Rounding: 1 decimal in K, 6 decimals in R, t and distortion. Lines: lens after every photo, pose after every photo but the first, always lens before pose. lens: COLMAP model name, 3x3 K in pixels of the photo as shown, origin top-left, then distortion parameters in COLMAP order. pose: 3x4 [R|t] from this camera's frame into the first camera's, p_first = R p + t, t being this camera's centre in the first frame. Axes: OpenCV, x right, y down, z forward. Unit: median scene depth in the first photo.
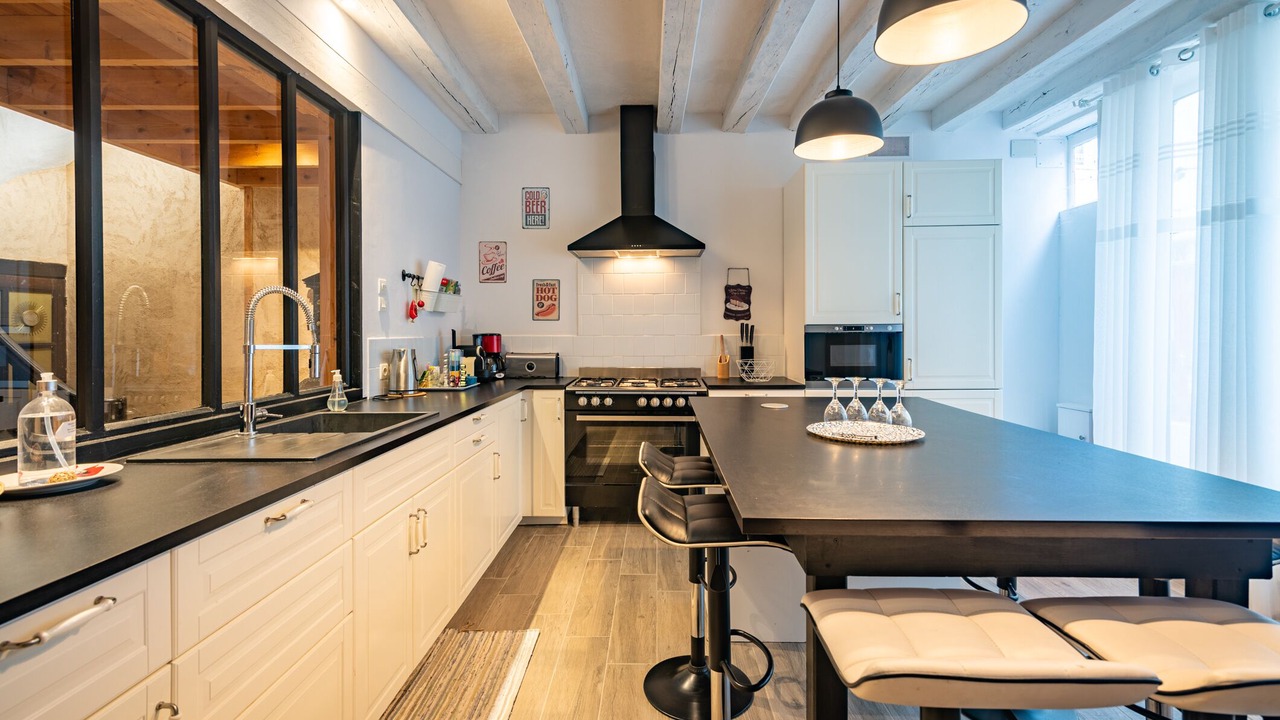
lens RADIAL K [[579.7, 0, 648.1], [0, 579.7, 331.0], [0, 0, 1]] dist [0.020689, -0.000133]
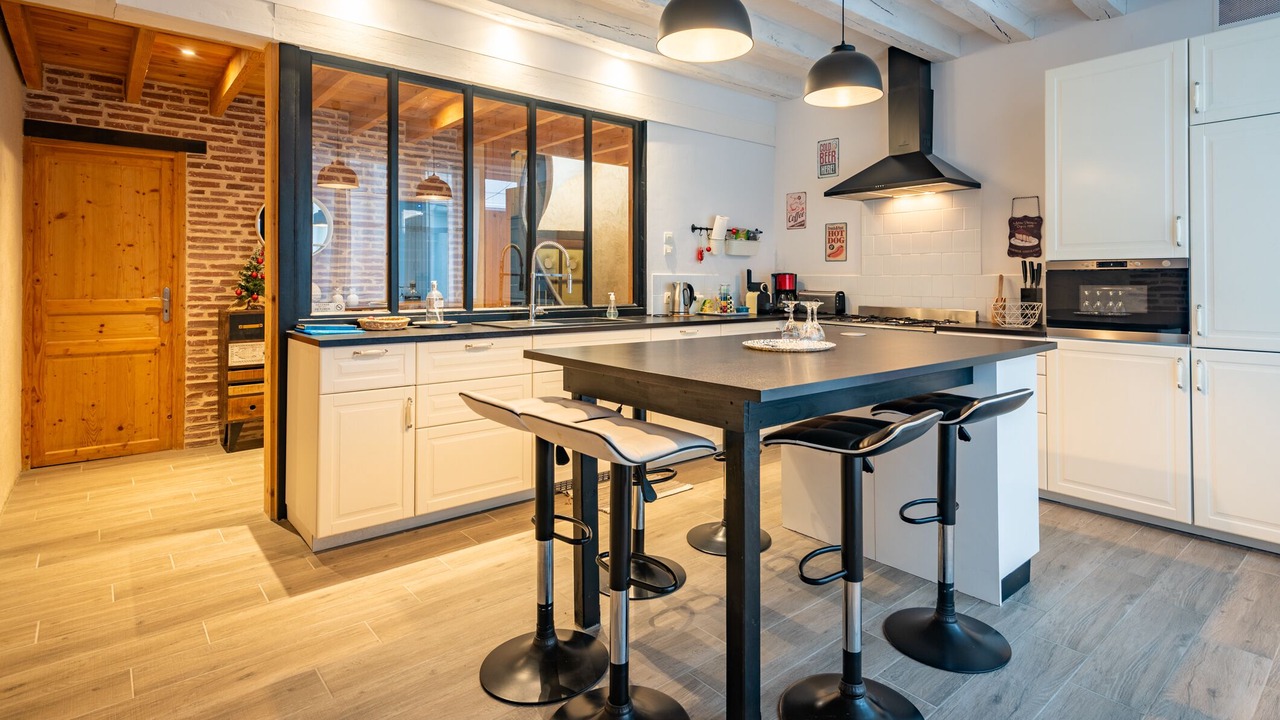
lens RADIAL K [[652.7, 0, 672.7], [0, 652.7, 274.8], [0, 0, 1]] dist [0.002305, -0.001253]
pose [[0.668999, 0.000425, -0.743263, 0.576032], [-0.008051, 0.999945, -0.006676, 0.018994], [0.743220, 0.010450, 0.668966, -0.036952]]
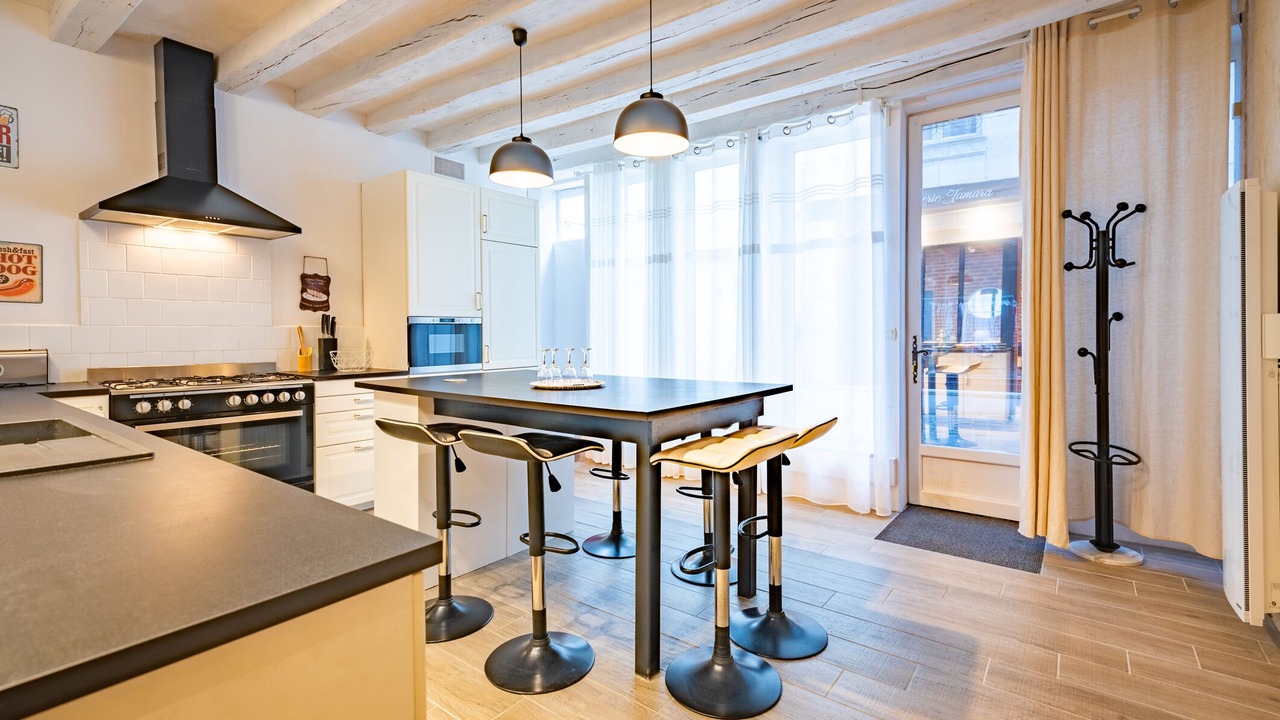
lens RADIAL K [[579.7, 0, 648.1], [0, 579.7, 331.0], [0, 0, 1]] dist [0.020689, -0.000133]
pose [[0.585912, 0.003818, 0.810366, -0.335882], [0.002274, 0.999977, -0.006355, 0.023712], [-0.810372, 0.005566, 0.585890, -0.014339]]
